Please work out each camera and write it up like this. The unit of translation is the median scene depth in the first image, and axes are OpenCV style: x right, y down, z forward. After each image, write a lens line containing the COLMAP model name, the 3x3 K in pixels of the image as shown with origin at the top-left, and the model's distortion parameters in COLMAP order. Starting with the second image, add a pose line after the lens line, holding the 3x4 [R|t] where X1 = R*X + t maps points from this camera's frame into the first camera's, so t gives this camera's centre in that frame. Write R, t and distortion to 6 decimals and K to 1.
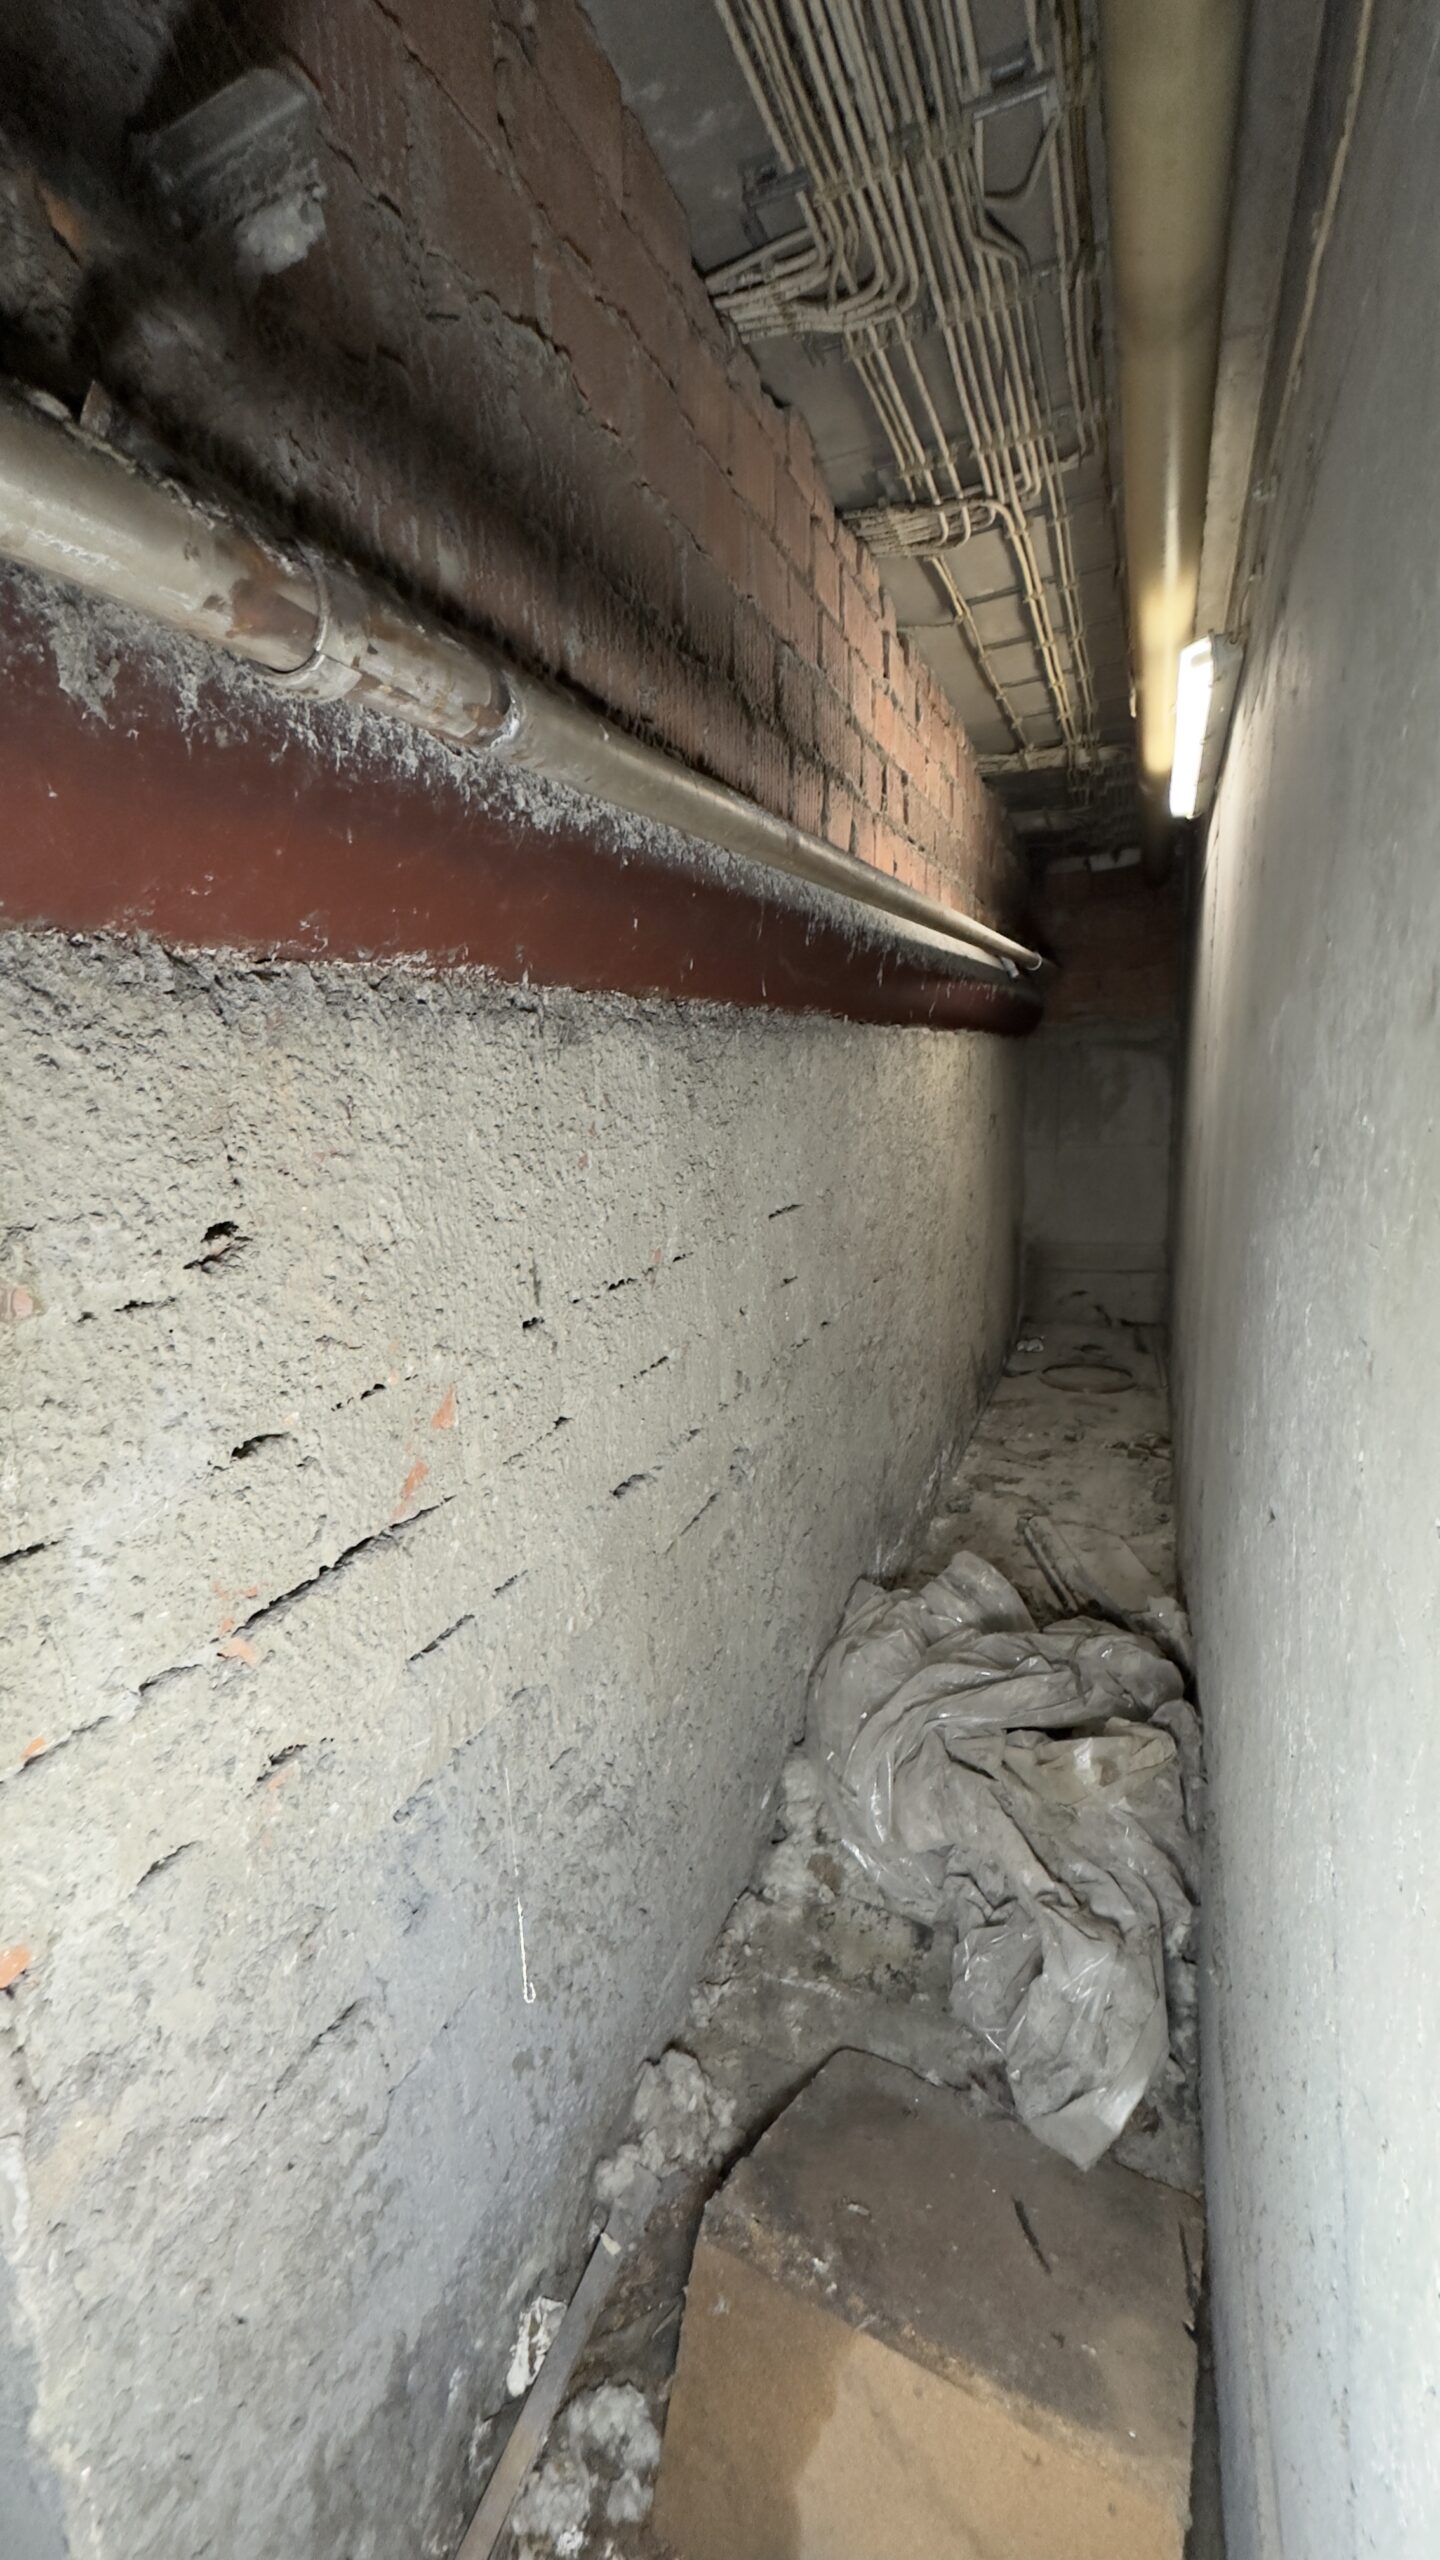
lens RADIAL K [[1007.0, 0, 719.2], [0, 1007.0, 1282.5], [0, 0, 1]] dist [-0.005120, 0.000766]
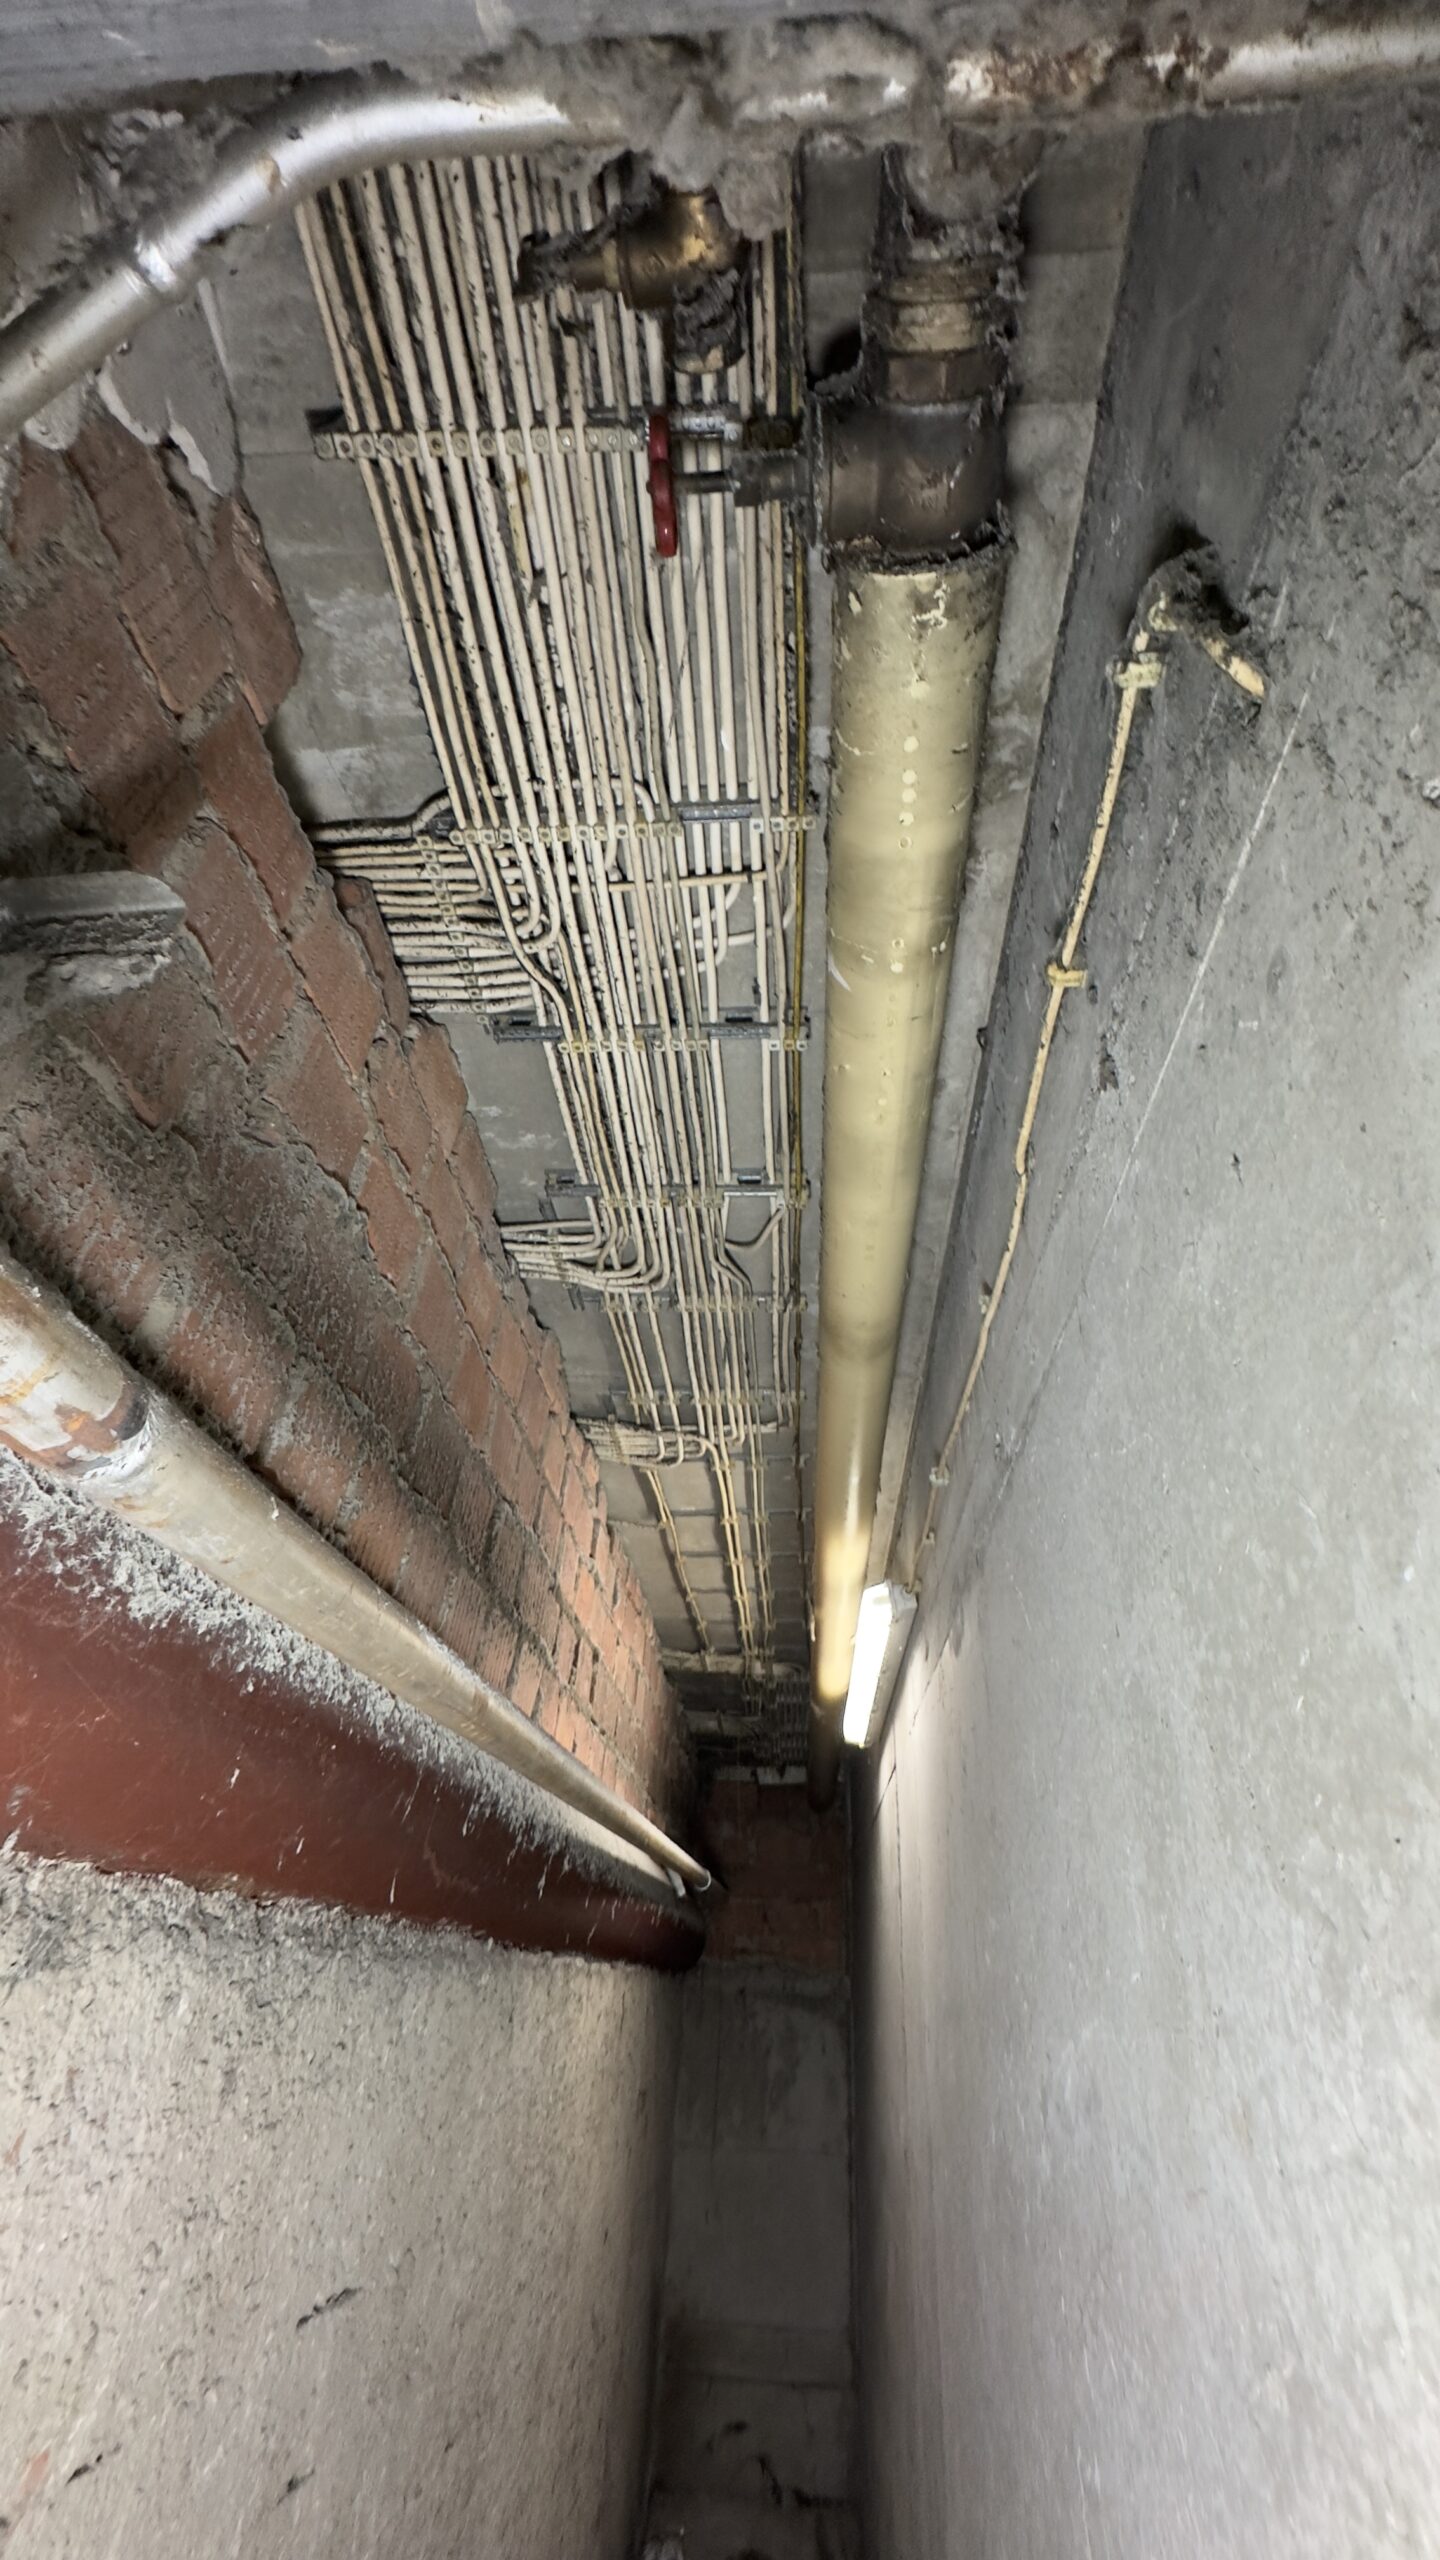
lens RADIAL K [[1007.0, 0, 715.4], [0, 1007.0, 1283.4], [0, 0, 1]] dist [-0.005120, 0.000766]
pose [[0.941135, 0.266086, 0.208478, -0.004655], [-0.029579, 0.679203, -0.733355, -0.068413], [-0.336734, 0.684019, 0.647092, 0.159032]]
